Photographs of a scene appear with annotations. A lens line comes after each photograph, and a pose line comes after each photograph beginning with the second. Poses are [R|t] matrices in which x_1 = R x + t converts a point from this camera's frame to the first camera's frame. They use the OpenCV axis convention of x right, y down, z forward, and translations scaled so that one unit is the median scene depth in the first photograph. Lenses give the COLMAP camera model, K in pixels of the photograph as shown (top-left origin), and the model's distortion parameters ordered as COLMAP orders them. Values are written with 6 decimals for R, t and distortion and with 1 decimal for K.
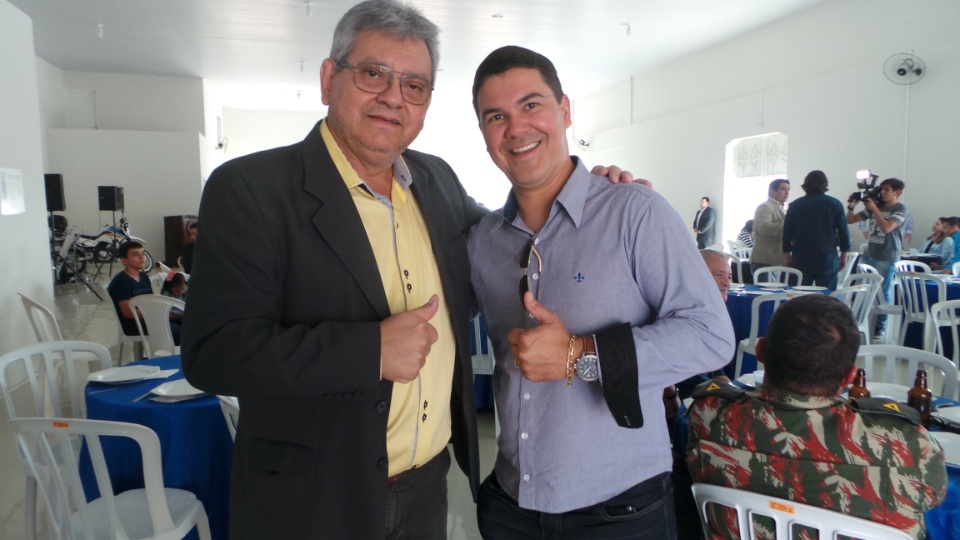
lens RADIAL K [[677.1, 0, 480.0], [0, 677.1, 270.0], [0, 0, 1]] dist [0.002071, 0.003465]
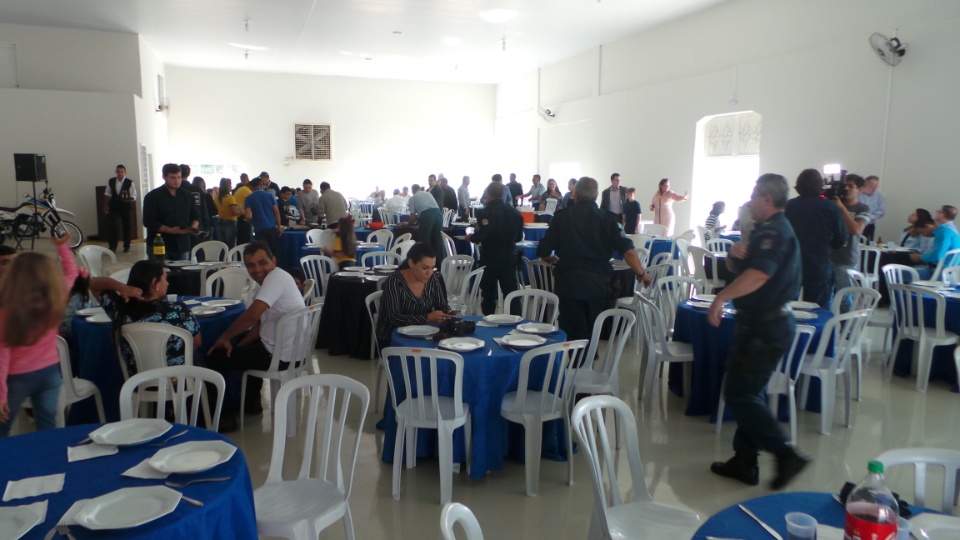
lens RADIAL K [[680.9, 0, 480.0], [0, 680.9, 270.0], [0, 0, 1]] dist [-0.005968, 0.006302]
pose [[0.998437, 0.010834, 0.054821, 0.007255], [-0.013634, 0.998608, 0.050950, -0.021696], [-0.054192, -0.051618, 0.997195, 0.050894]]
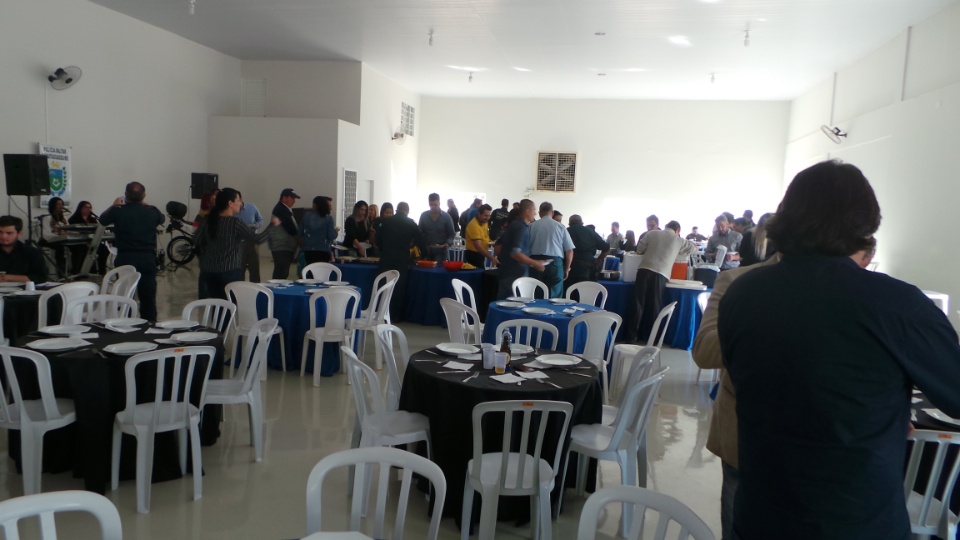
lens RADIAL K [[680.9, 0, 480.0], [0, 680.9, 270.0], [0, 0, 1]] dist [-0.005968, 0.006302]
pose [[0.895350, 0.085126, -0.437152, 0.212743], [-0.084449, 0.996206, 0.021024, -0.044643], [0.437283, 0.018093, 0.899142, 0.317944]]
